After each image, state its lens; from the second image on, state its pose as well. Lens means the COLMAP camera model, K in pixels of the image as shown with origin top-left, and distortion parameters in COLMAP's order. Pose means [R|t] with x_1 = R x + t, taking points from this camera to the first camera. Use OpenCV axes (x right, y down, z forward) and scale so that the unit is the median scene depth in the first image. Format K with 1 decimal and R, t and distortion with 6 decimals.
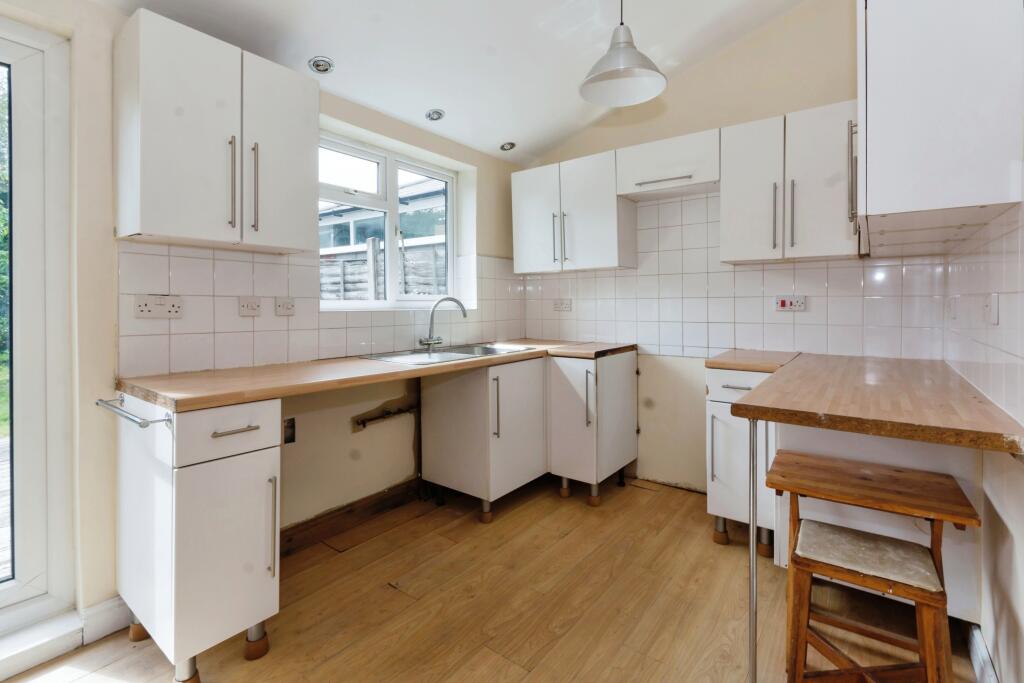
lens RADIAL K [[469.3, 0, 526.4], [0, 469.3, 309.8], [0, 0, 1]] dist [0.001760, 0.000449]
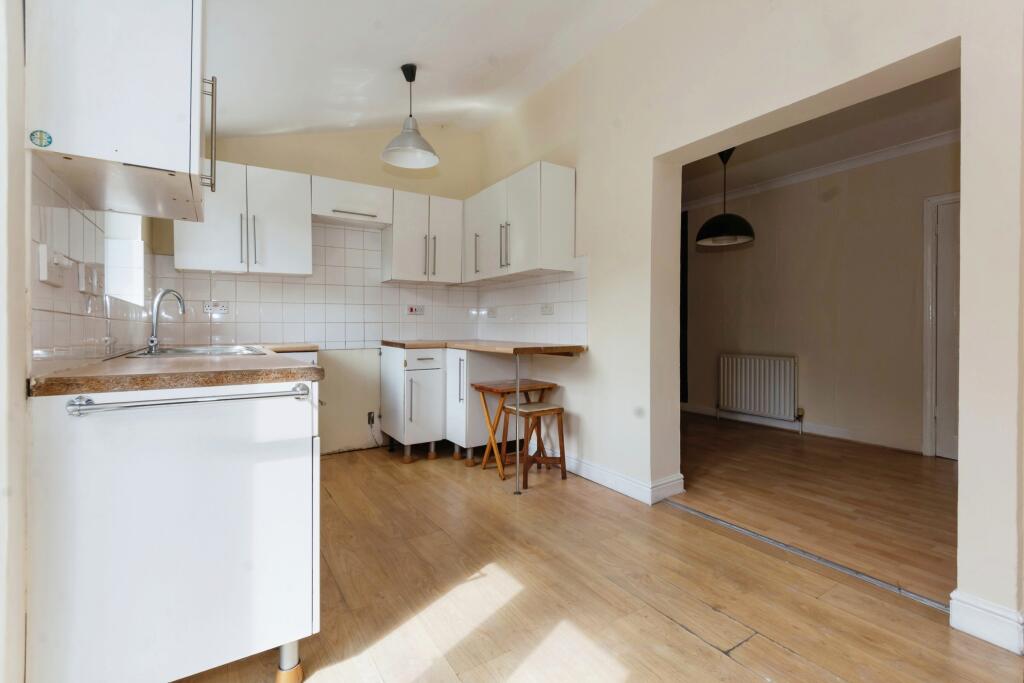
lens RADIAL K [[461.3, 0, 511.5], [0, 461.3, 334.2], [0, 0, 1]] dist [-0.000925, 0.000097]
pose [[0.353444, -0.012854, 0.935368, -0.791914], [0.014440, 0.999861, 0.008284, 0.061079], [-0.935344, 0.010579, 0.353580, 0.137034]]
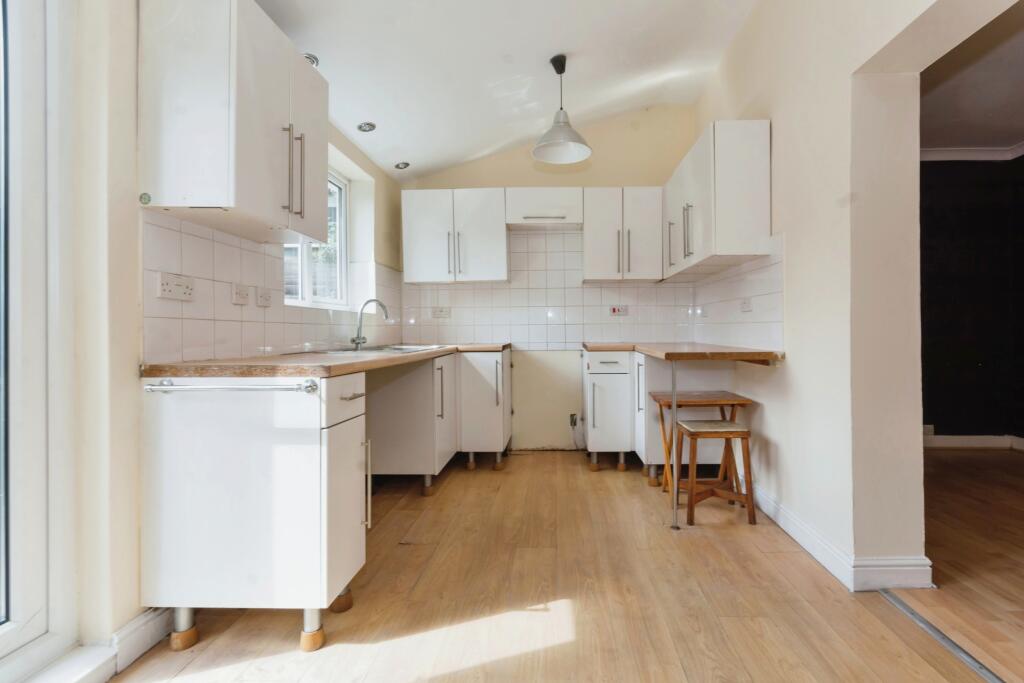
lens RADIAL K [[469.2, 0, 546.5], [0, 469.2, 332.9], [0, 0, 1]] dist [0.000524, 0.000504]
pose [[0.816047, -0.006518, 0.577949, -0.499485], [0.013022, 0.999890, -0.007110, 0.067248], [-0.577839, 0.013329, 0.816042, -0.102307]]
